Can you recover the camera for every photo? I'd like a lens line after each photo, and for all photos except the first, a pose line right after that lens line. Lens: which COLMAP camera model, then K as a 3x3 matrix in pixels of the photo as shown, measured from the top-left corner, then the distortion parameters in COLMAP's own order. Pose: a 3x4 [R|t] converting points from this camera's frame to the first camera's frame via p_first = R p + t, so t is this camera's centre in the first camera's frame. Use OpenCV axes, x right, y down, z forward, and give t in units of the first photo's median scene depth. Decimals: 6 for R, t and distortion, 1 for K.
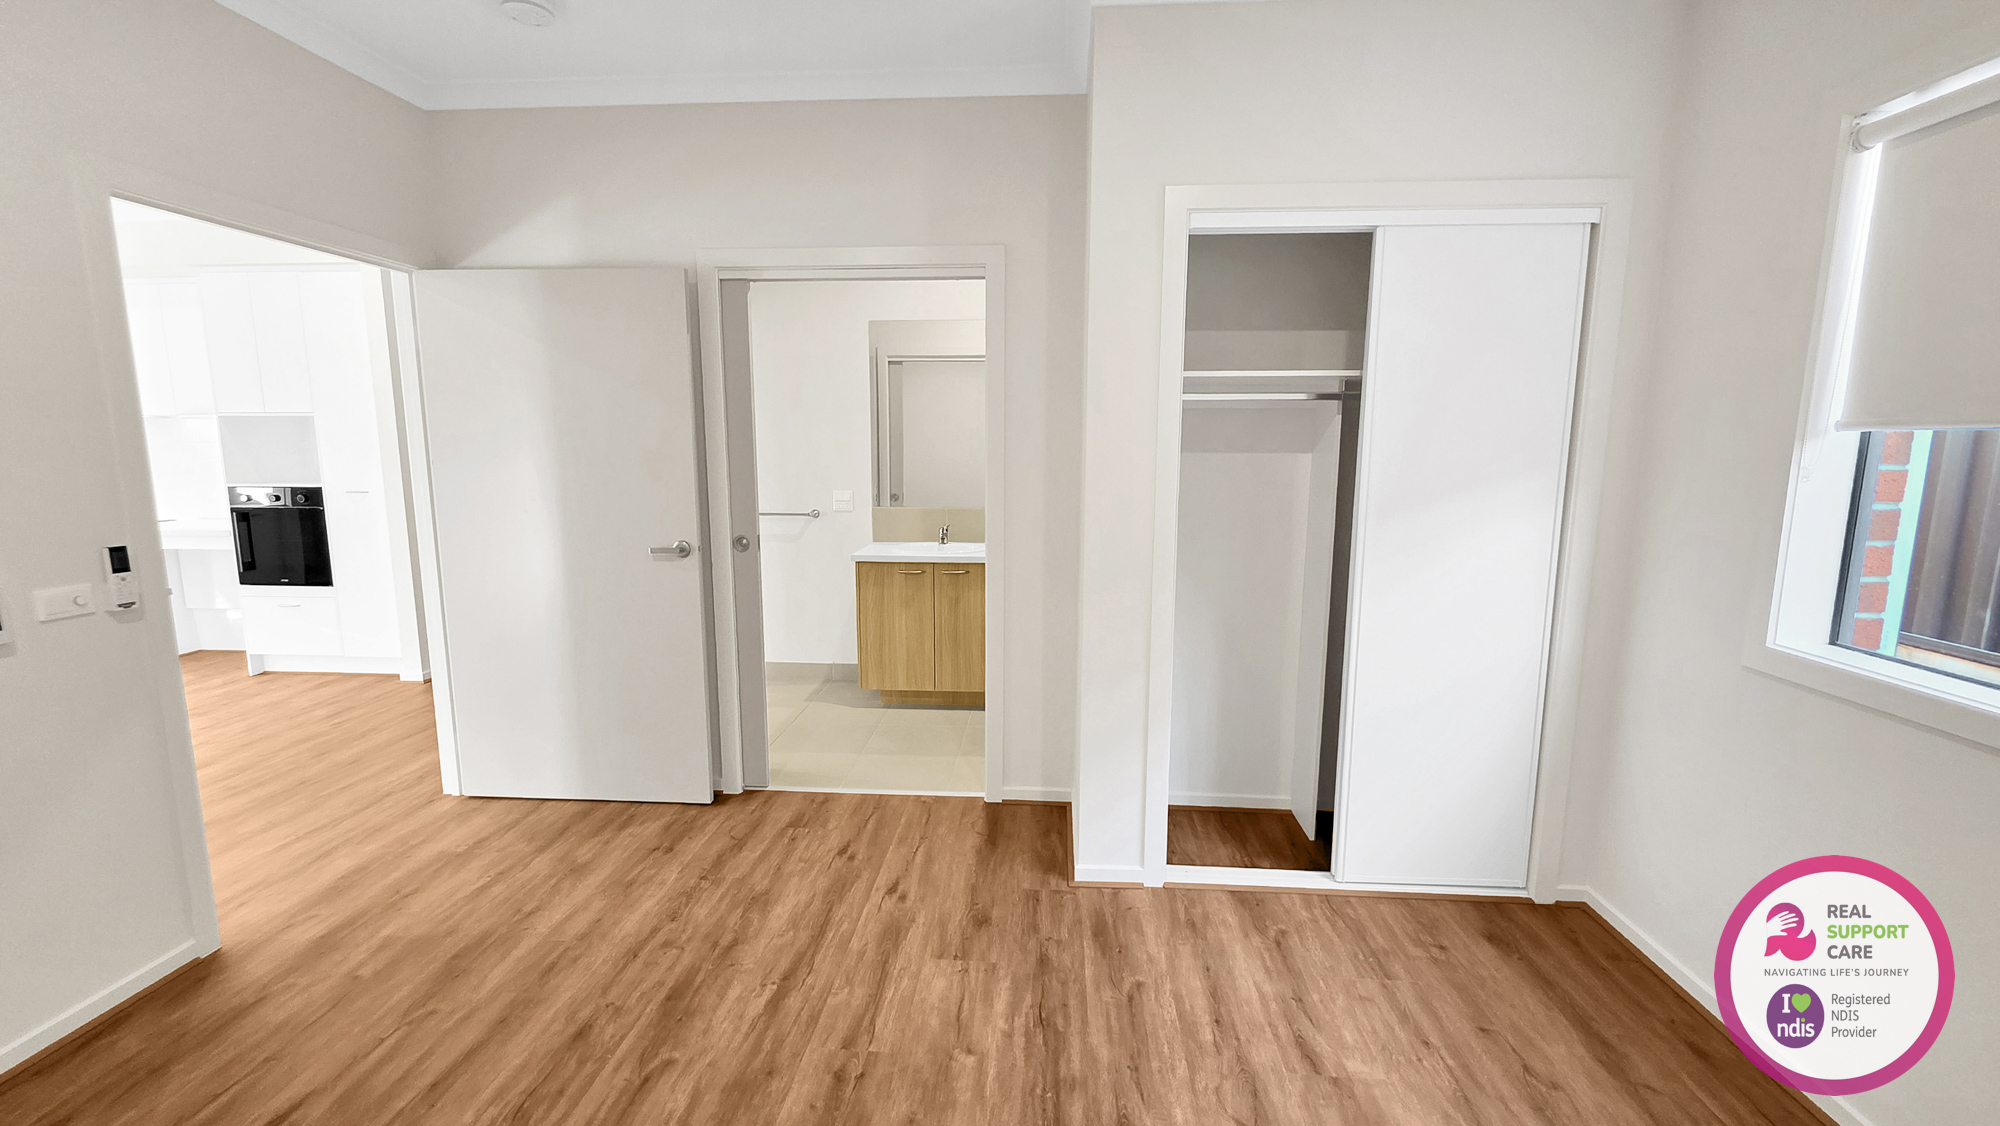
lens RADIAL K [[824.3, 0, 1000.0], [0, 824.3, 563.0], [0, 0, 1]] dist [-0.000895, 0.000111]
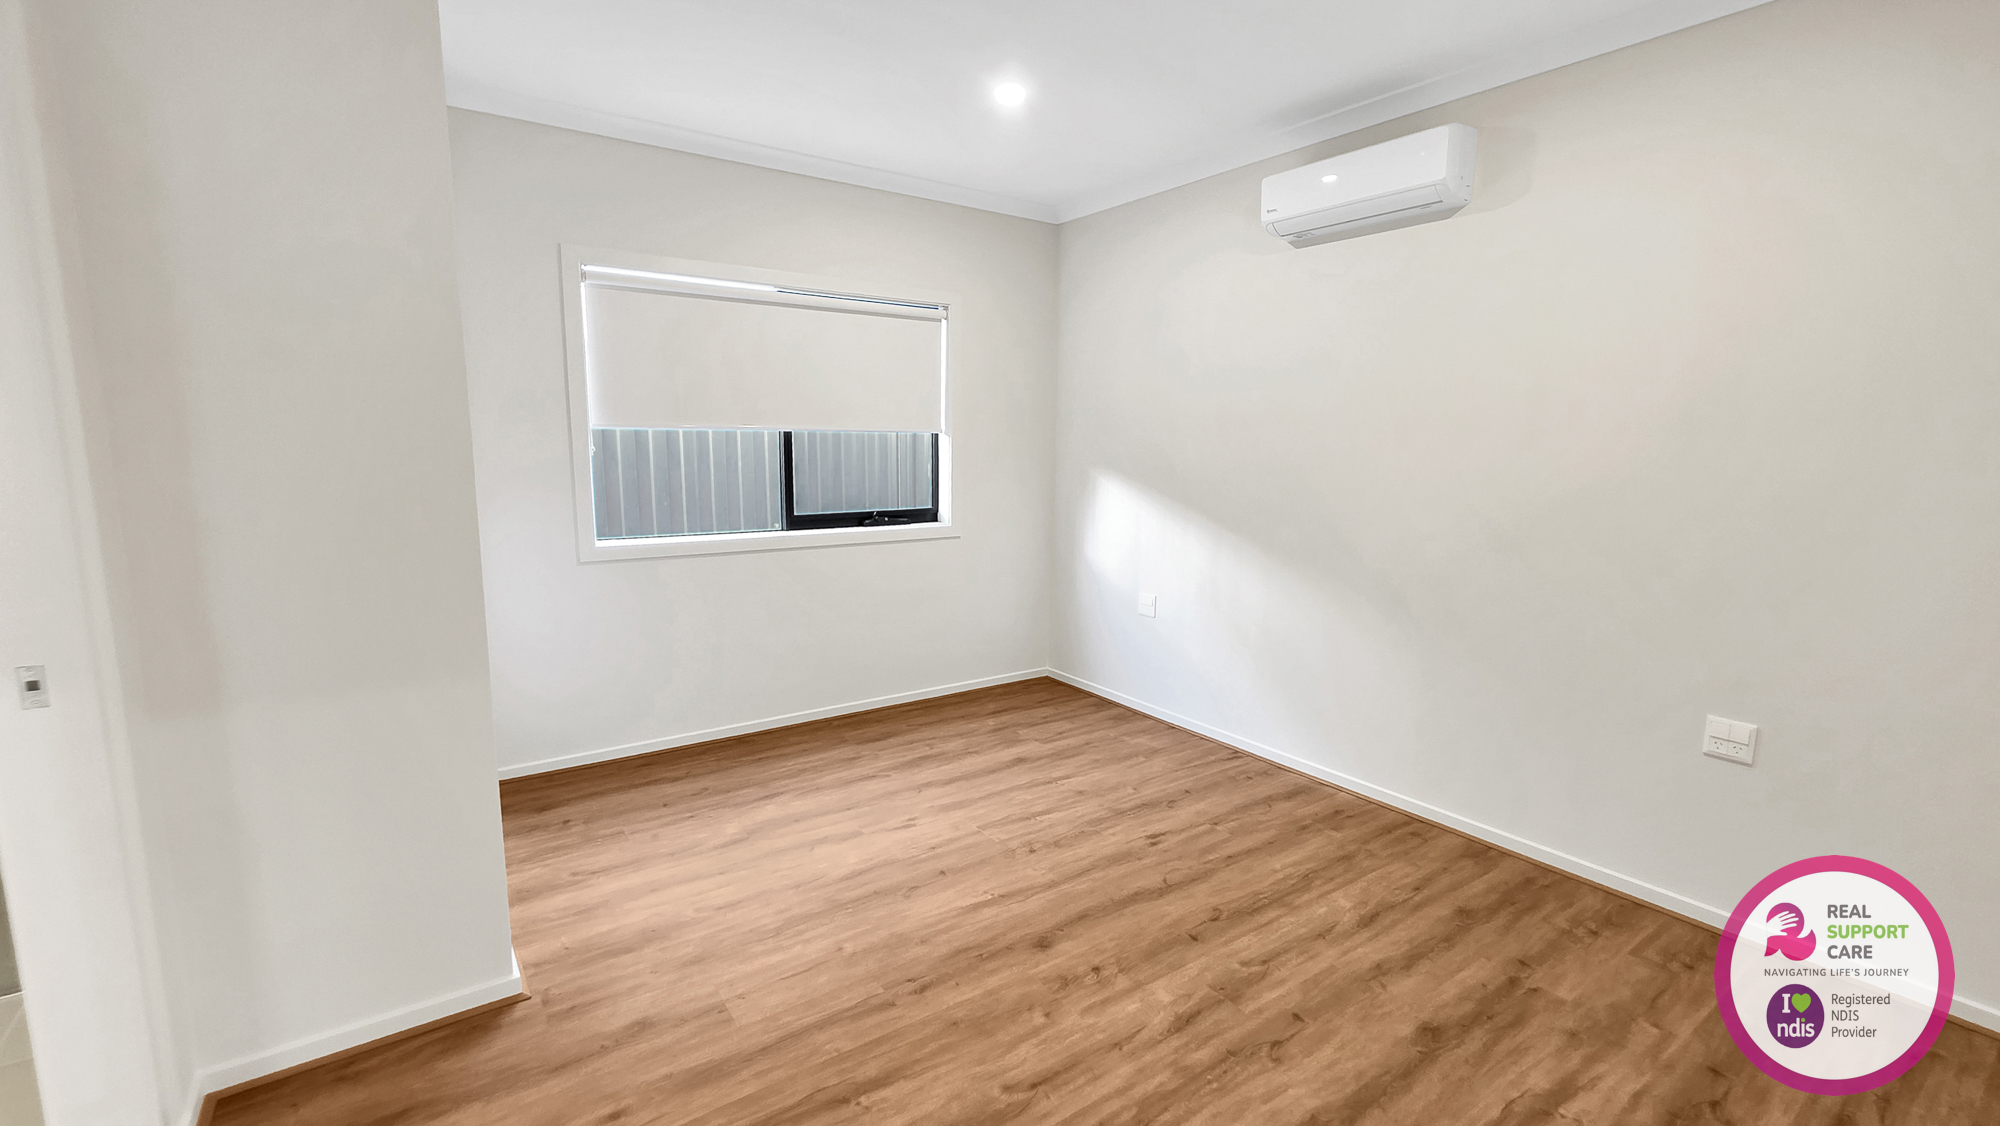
lens RADIAL K [[824.3, 0, 1000.0], [0, 824.3, 563.0], [0, 0, 1]] dist [-0.000895, 0.000111]
pose [[-0.626184, -0.127726, 0.769143, -1.024069], [0.098788, 0.965542, 0.240767, -0.213335], [-0.773392, 0.226746, -0.591989, 1.389772]]
